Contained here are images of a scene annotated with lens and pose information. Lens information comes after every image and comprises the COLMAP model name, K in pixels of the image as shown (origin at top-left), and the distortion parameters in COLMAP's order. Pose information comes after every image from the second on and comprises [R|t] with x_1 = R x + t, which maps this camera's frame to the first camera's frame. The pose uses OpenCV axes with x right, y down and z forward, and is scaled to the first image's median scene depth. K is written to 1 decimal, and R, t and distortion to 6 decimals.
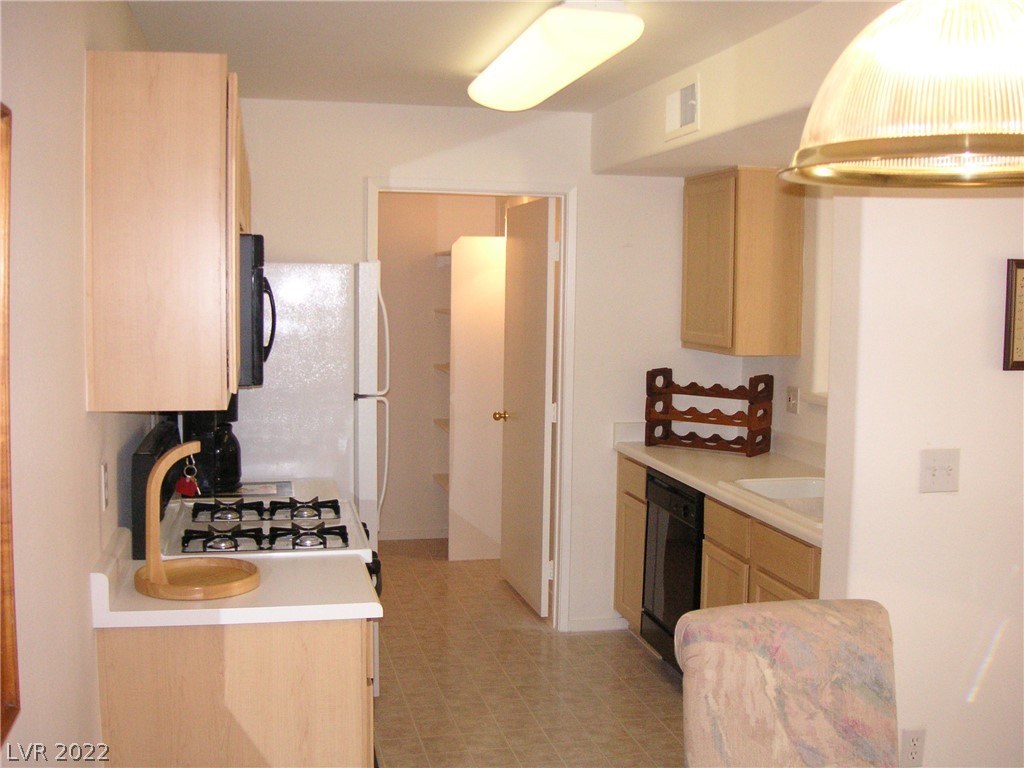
lens RADIAL K [[1124.2, 0, 511.5], [0, 1124.2, 383.4], [0, 0, 1]] dist [-0.115128, 0.000000]
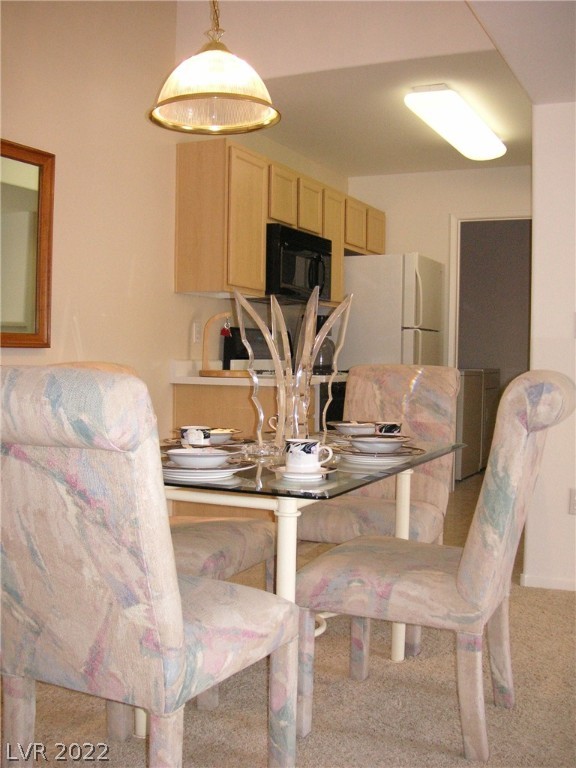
lens RADIAL K [[843.2, 0, 288.2], [0, 843.2, 383.5], [0, 0, 1]] dist [-0.115128, 0.000000]
pose [[0.785438, 0.023566, -0.618491, 1.038227], [-0.062715, 0.997162, -0.041649, 0.315664], [0.615754, 0.071501, 0.784687, -0.294531]]
